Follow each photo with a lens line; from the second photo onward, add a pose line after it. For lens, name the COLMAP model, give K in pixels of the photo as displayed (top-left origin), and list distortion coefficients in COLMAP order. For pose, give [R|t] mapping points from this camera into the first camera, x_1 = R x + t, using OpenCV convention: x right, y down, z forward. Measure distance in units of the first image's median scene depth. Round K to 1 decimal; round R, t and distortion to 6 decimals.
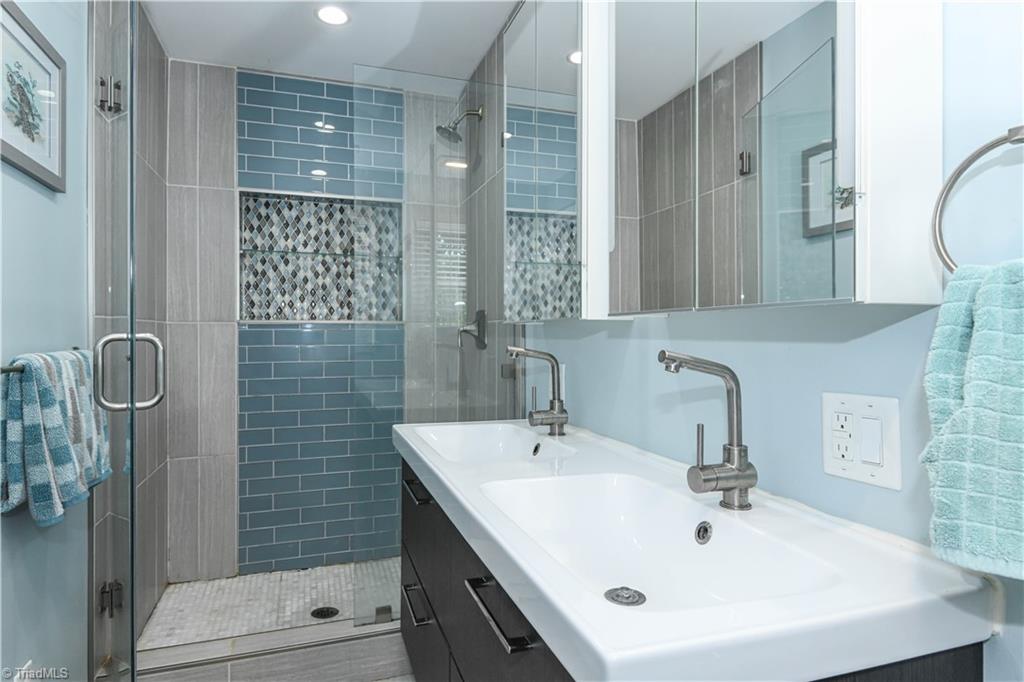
lens RADIAL K [[596.1, 0, 509.1], [0, 596.1, 338.3], [0, 0, 1]] dist [-0.001707, -0.012925]
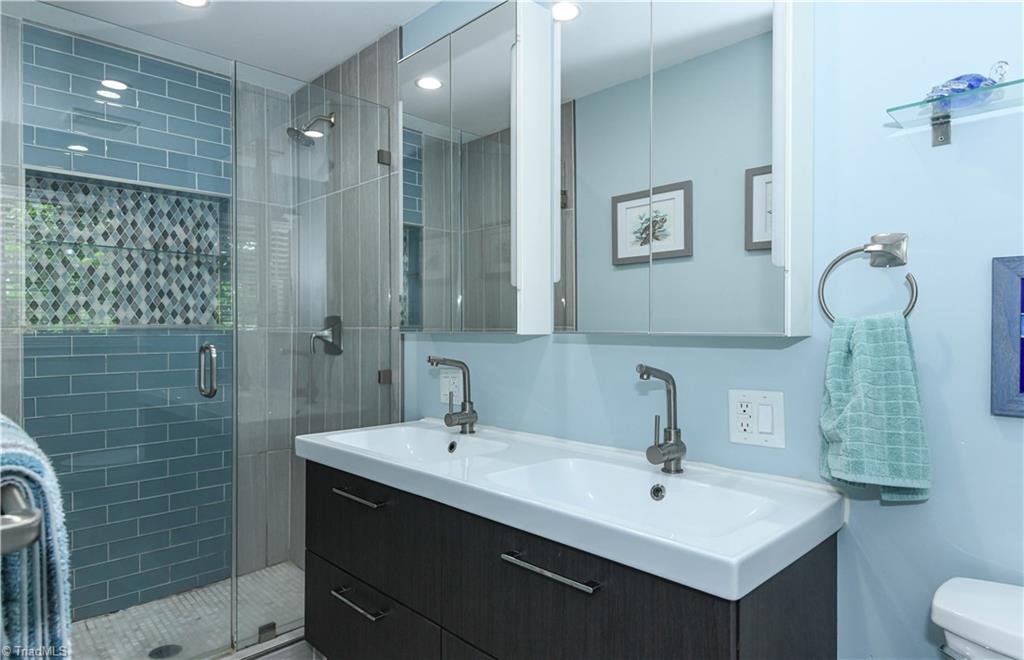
lens RADIAL K [[598.3, 0, 518.0], [0, 598.3, 332.3], [0, 0, 1]] dist [0.007176, -0.008290]
pose [[0.897271, -0.003041, 0.441470, -0.194612], [0.003089, 0.999995, 0.000611, -0.017683], [-0.441470, 0.000816, 0.897276, -0.040902]]
